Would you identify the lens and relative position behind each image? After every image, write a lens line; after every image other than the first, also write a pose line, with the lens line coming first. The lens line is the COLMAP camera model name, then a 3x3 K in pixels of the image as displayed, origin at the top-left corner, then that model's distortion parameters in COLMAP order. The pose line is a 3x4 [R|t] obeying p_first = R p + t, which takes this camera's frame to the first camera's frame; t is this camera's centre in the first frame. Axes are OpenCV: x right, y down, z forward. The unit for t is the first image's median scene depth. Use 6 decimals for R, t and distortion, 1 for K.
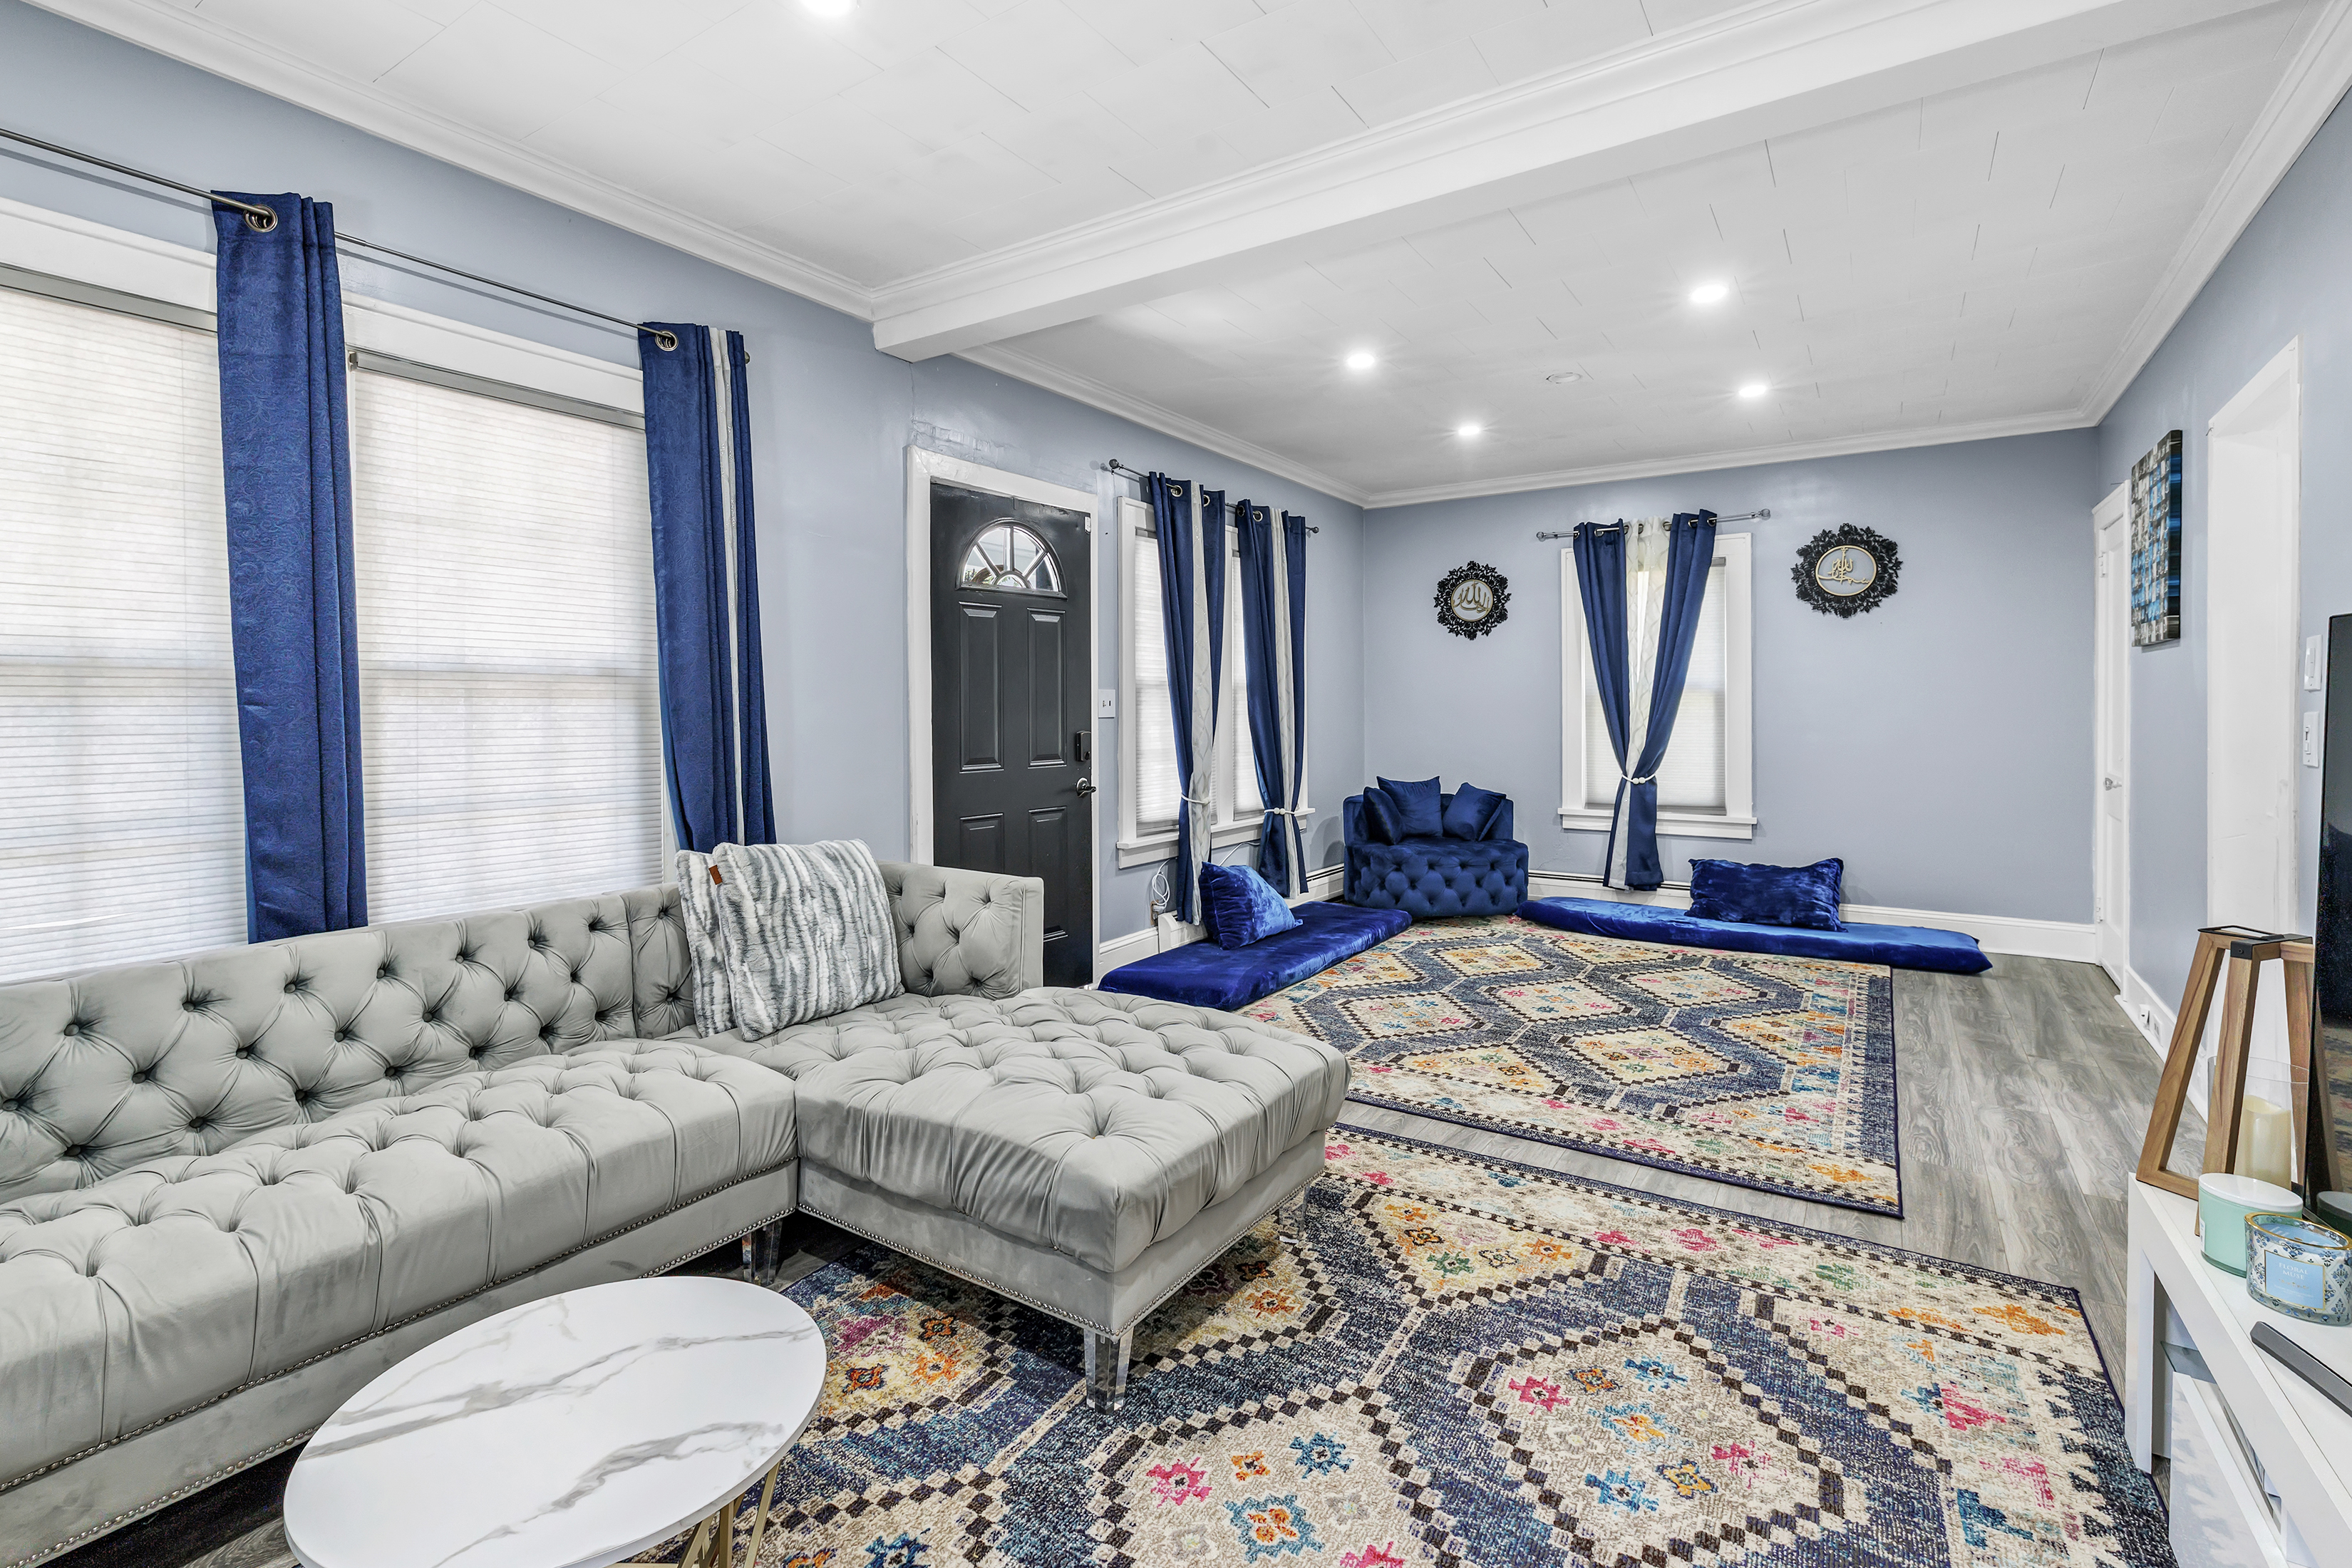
lens RADIAL K [[1082.0, 0, 1121.7], [0, 1082.0, 721.6], [0, 0, 1]] dist [-0.000369, 0.000031]
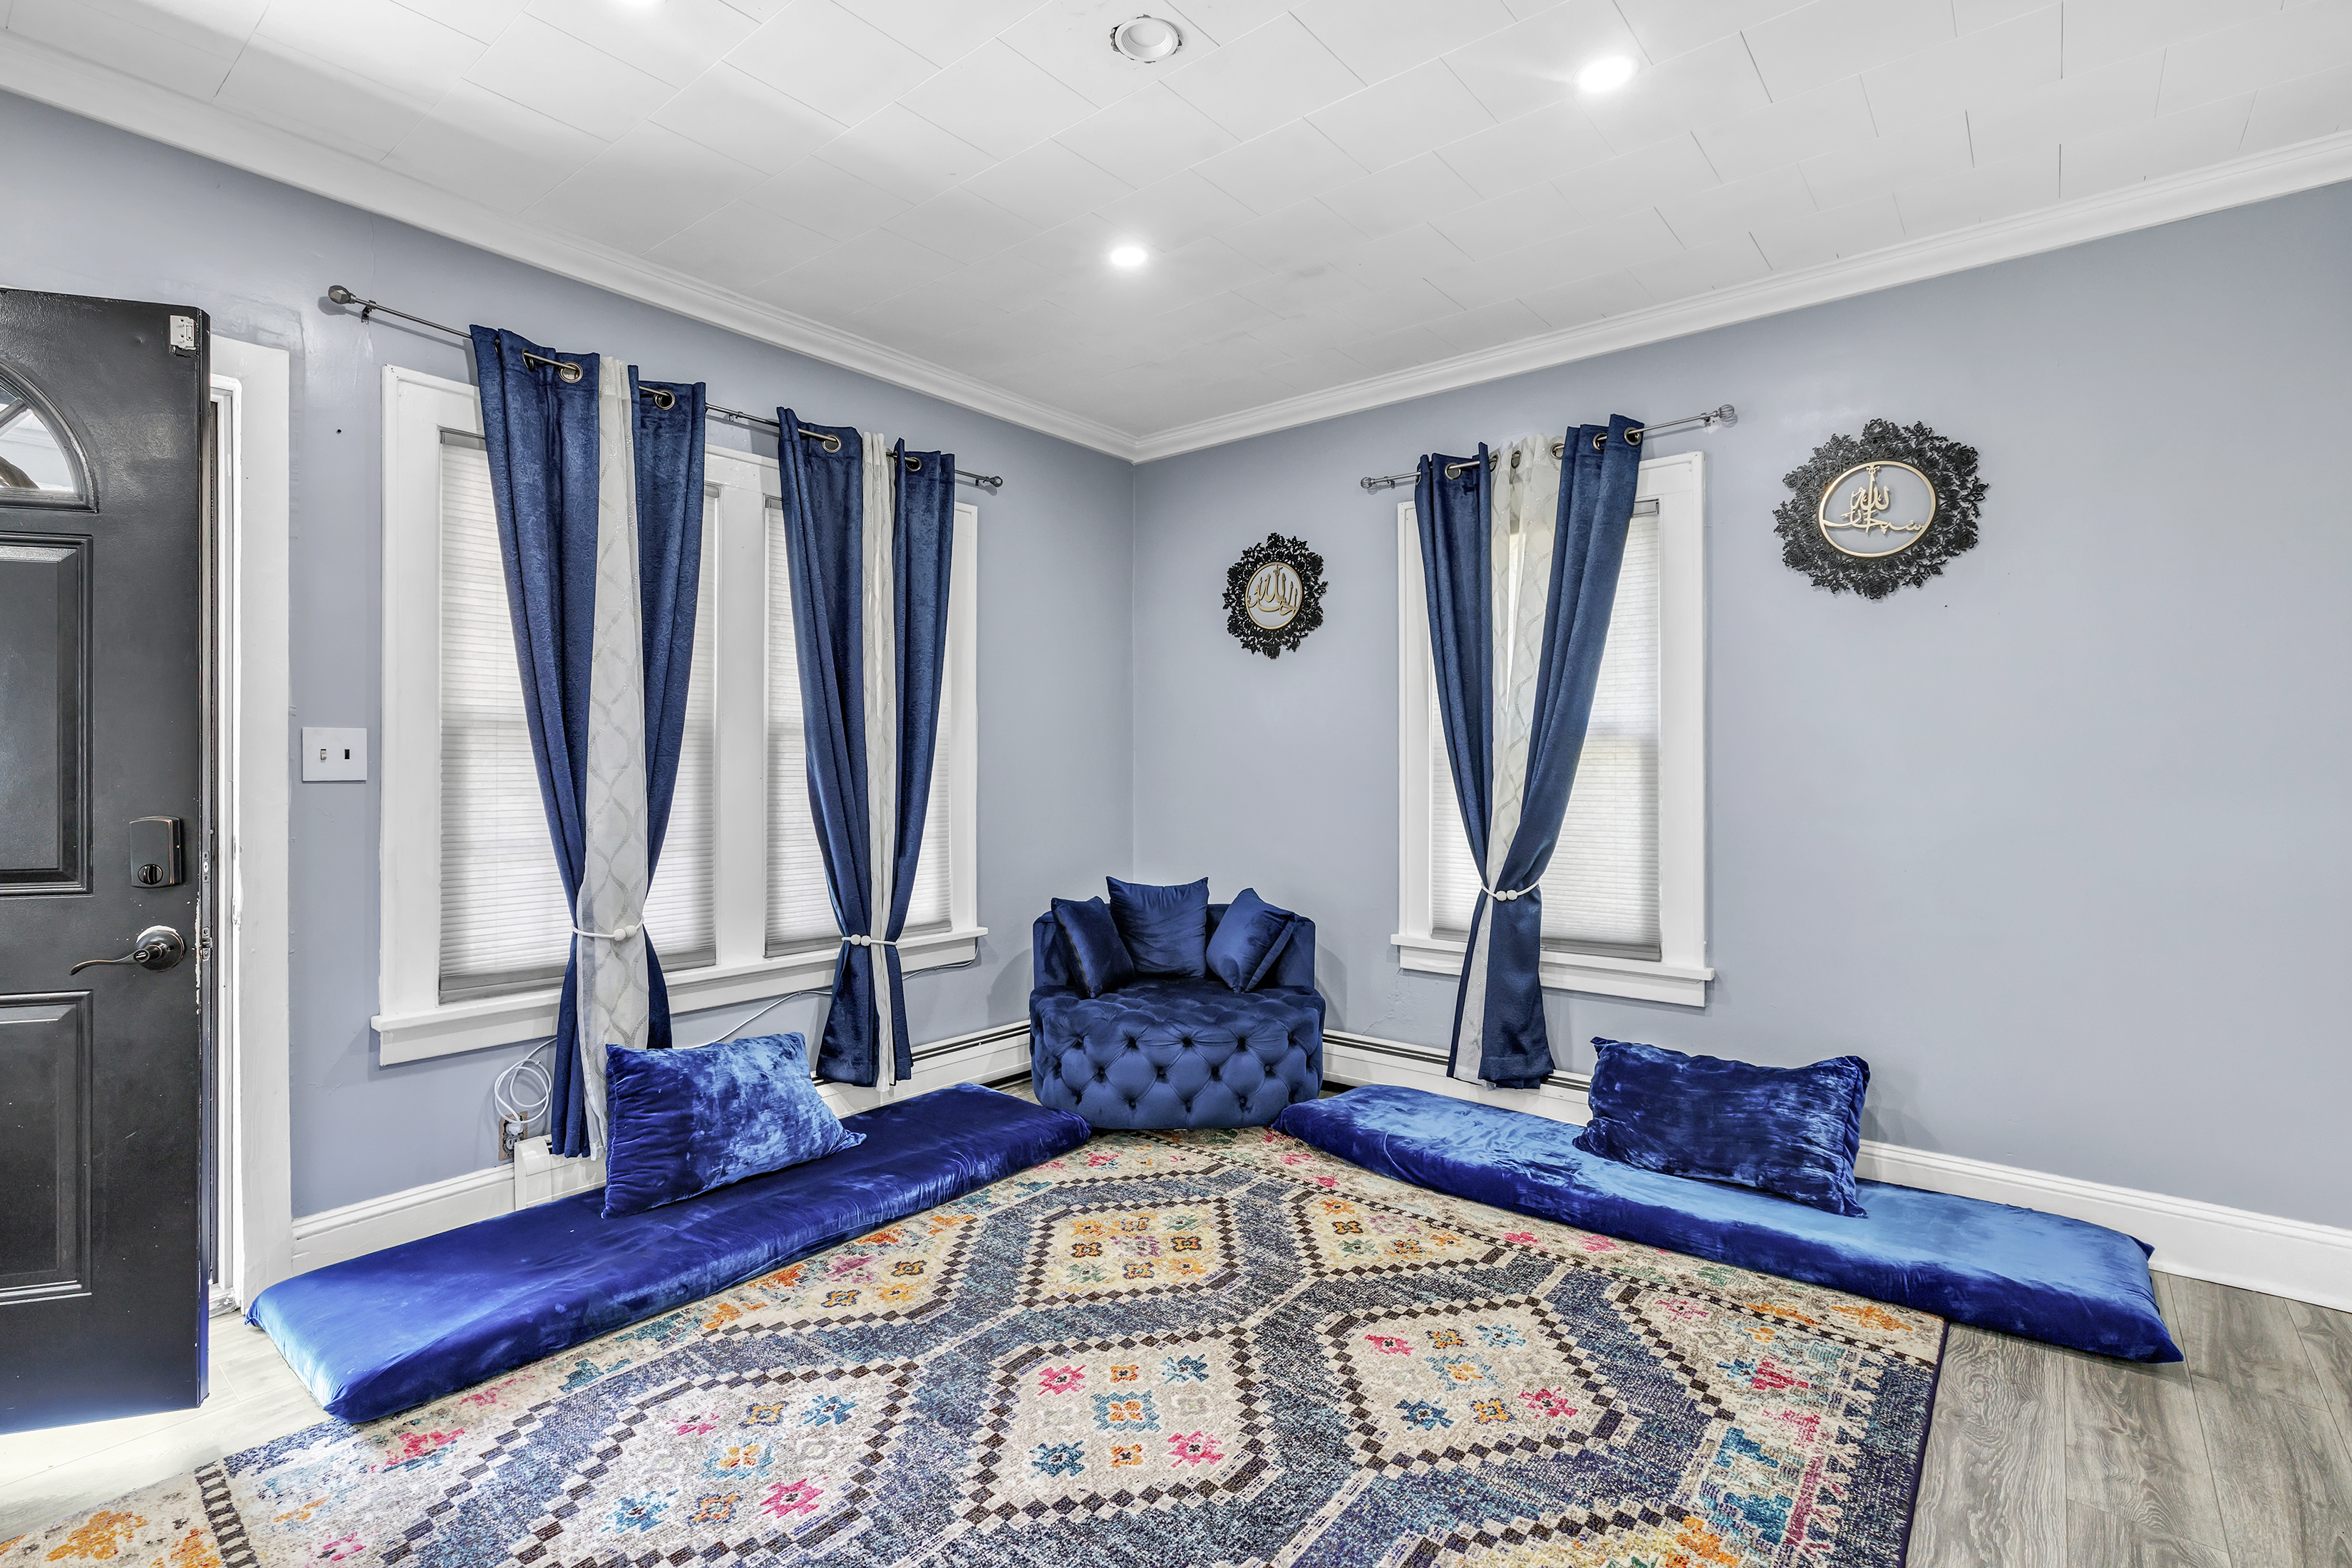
lens RADIAL K [[1093.4, 0, 1111.9], [0, 1093.4, 771.8], [0, 0, 1]] dist [0.000042, 0.000911]
pose [[0.995105, 0.004898, -0.098701, 0.385033], [-0.005859, 0.999938, -0.009448, -0.004686], [0.098649, 0.009980, 0.995072, 0.474895]]
